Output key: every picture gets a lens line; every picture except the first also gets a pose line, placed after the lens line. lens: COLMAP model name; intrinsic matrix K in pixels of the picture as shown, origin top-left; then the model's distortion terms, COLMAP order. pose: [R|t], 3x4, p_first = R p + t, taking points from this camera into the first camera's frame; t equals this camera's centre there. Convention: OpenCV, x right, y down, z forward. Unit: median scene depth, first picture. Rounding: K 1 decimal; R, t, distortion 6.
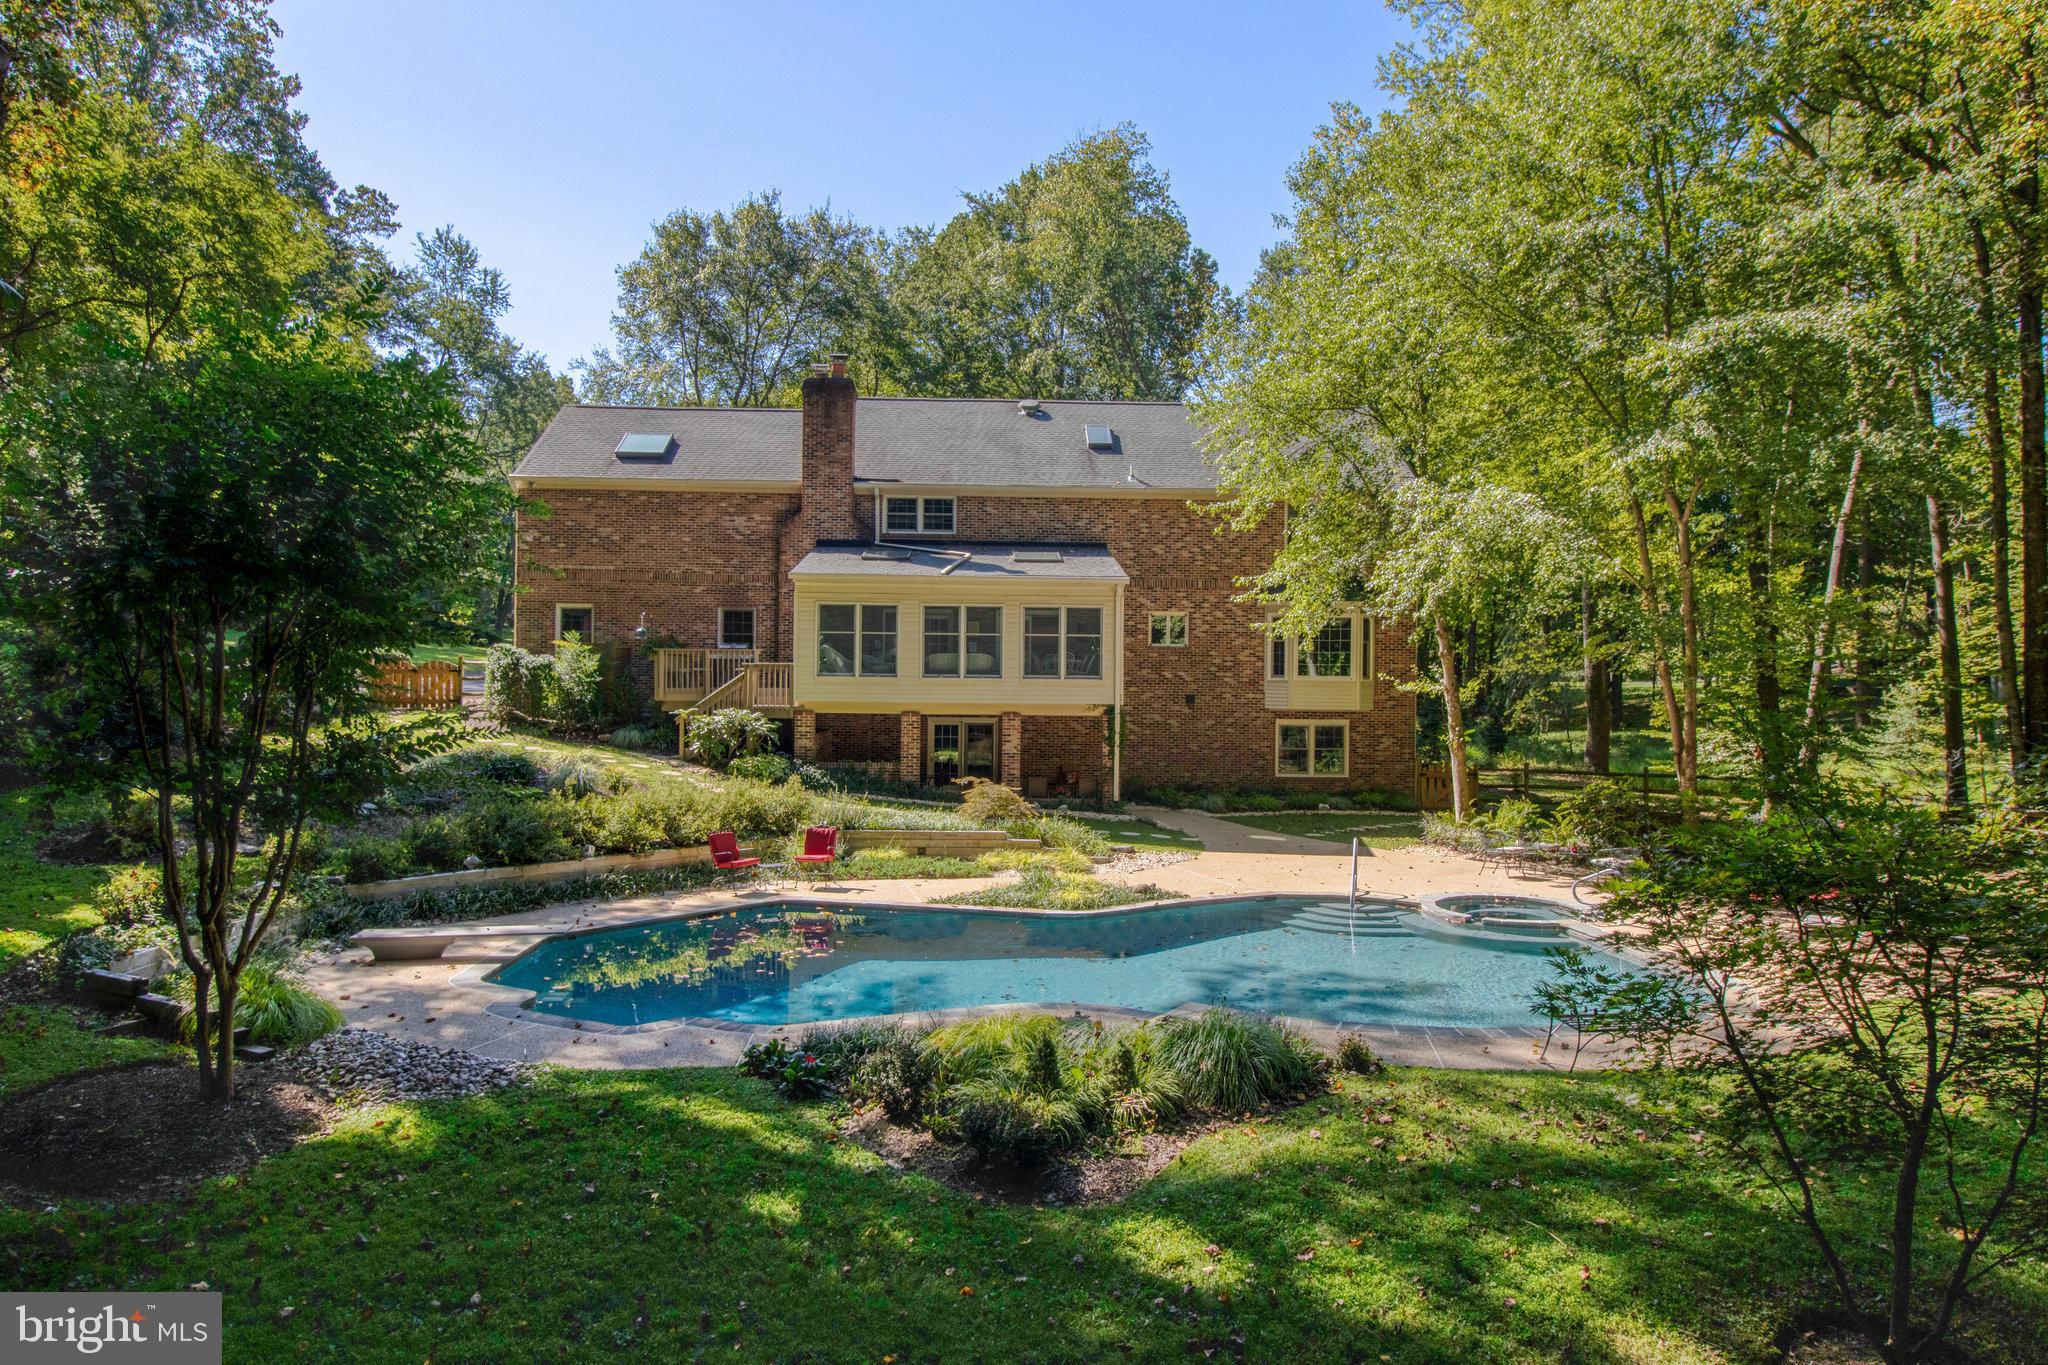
lens RADIAL K [[1221.5, 0, 1024.0], [0, 1221.5, 682.5], [0, 0, 1]] dist [-0.000449, -0.000468]
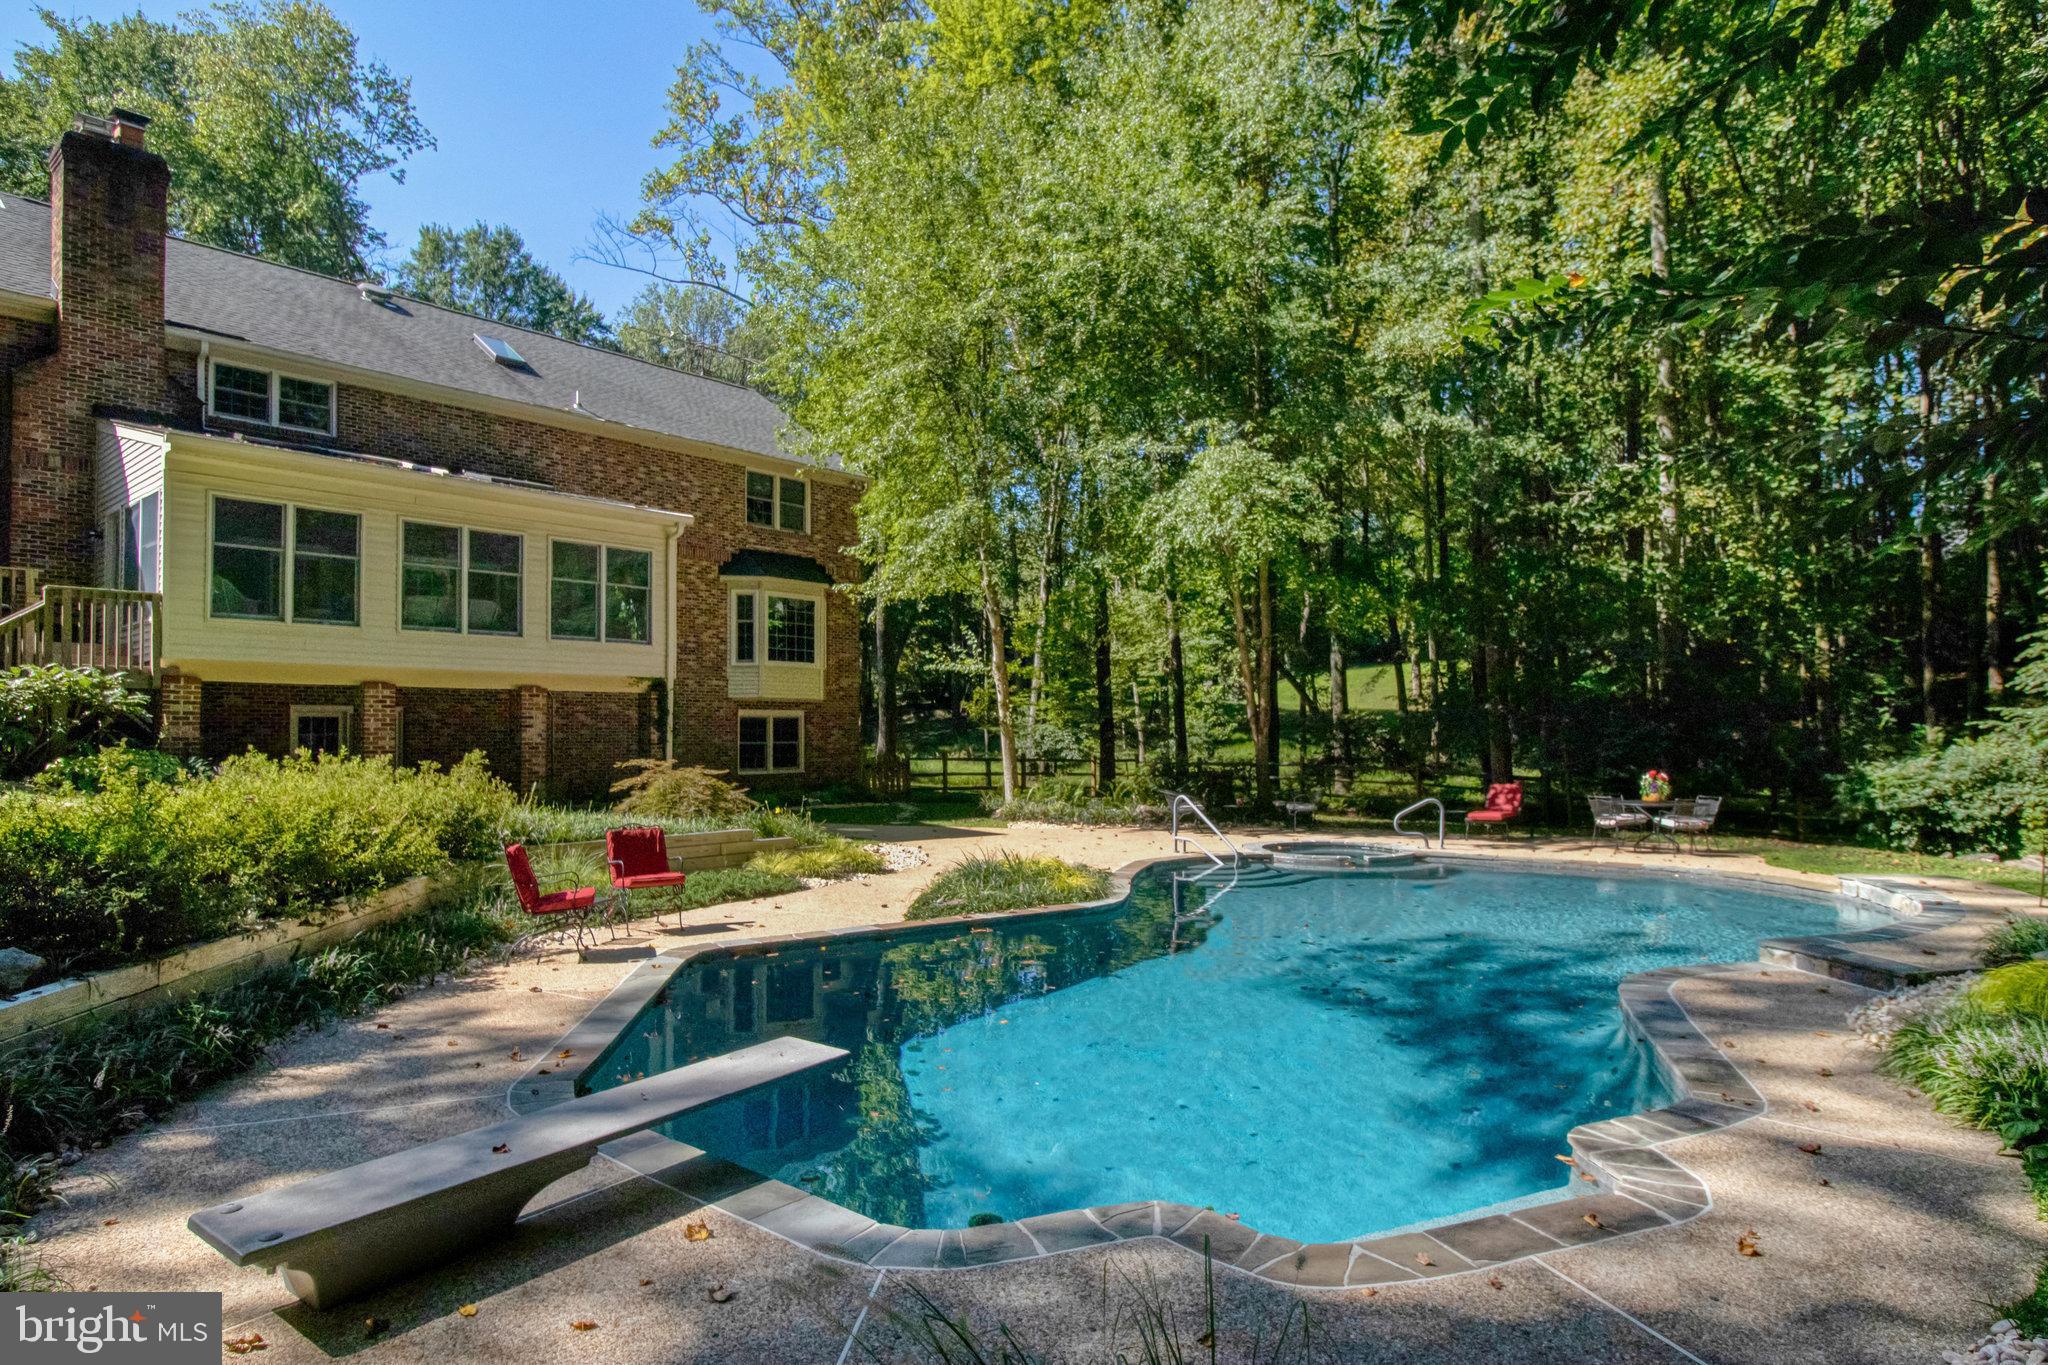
lens RADIAL K [[1114.4, 0, 1023.0], [0, 1114.4, 708.9], [0, 0, 1]] dist [-0.000166, -0.013554]
pose [[0.681193, 0.002613, 0.732099, -0.291767], [0.008444, 0.999899, -0.011425, 0.047855], [-0.732055, 0.013965, 0.681102, 0.346568]]
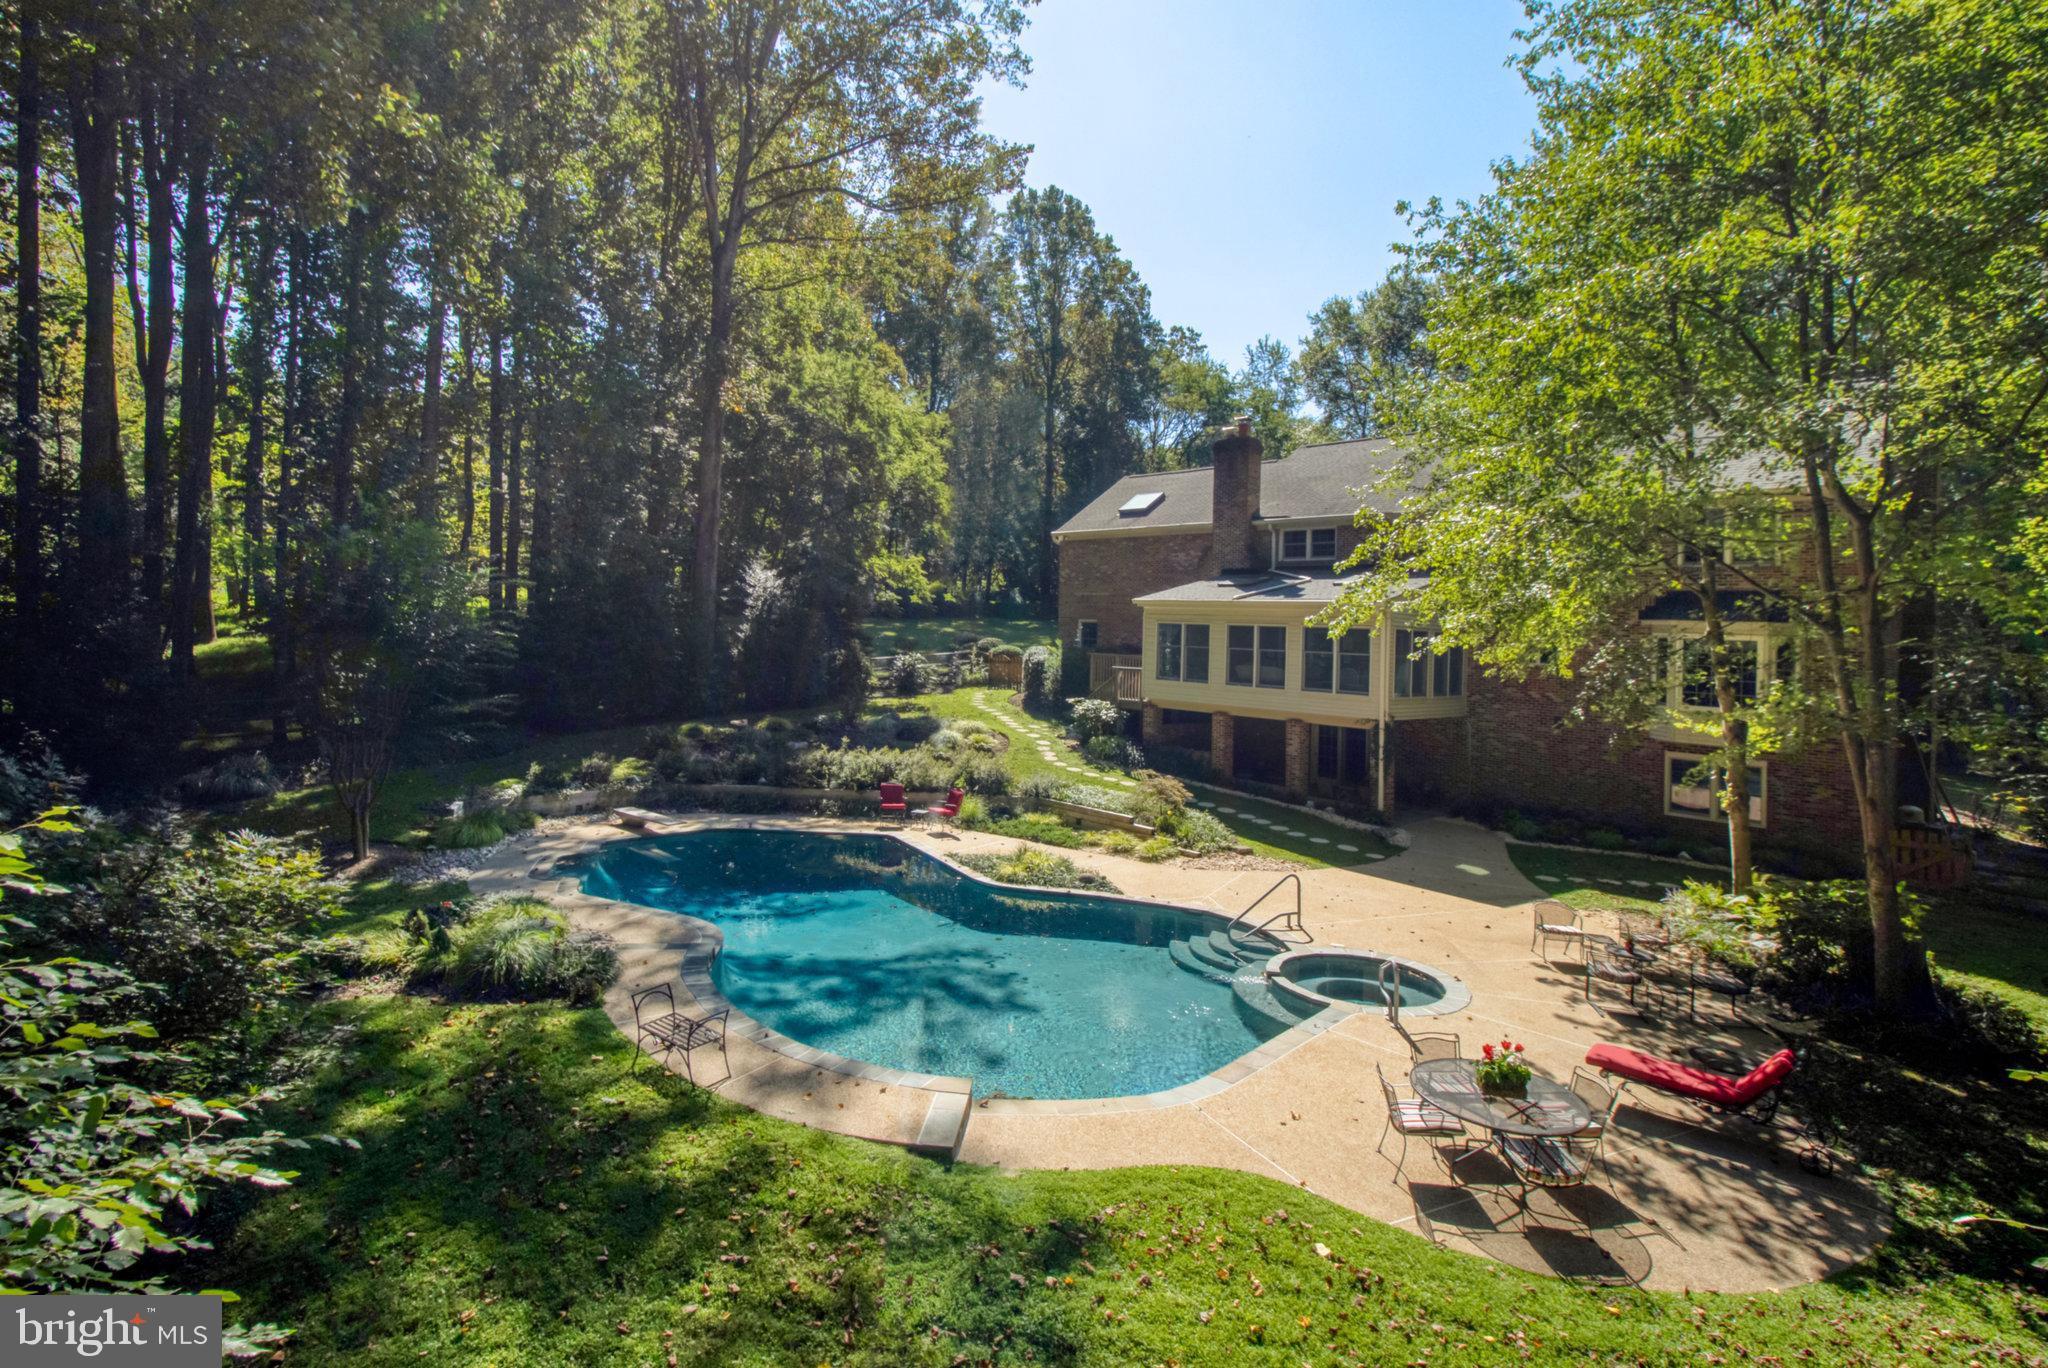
lens RADIAL K [[959.8, 0, 1018.3], [0, 959.8, 642.6], [0, 0, 1]] dist [-0.000951, -0.000127]
pose [[0.694104, 0.024137, -0.719470, 0.451521], [-0.041108, 0.999136, -0.006139, -0.030833], [0.718700, 0.033837, 0.694496, 0.194224]]
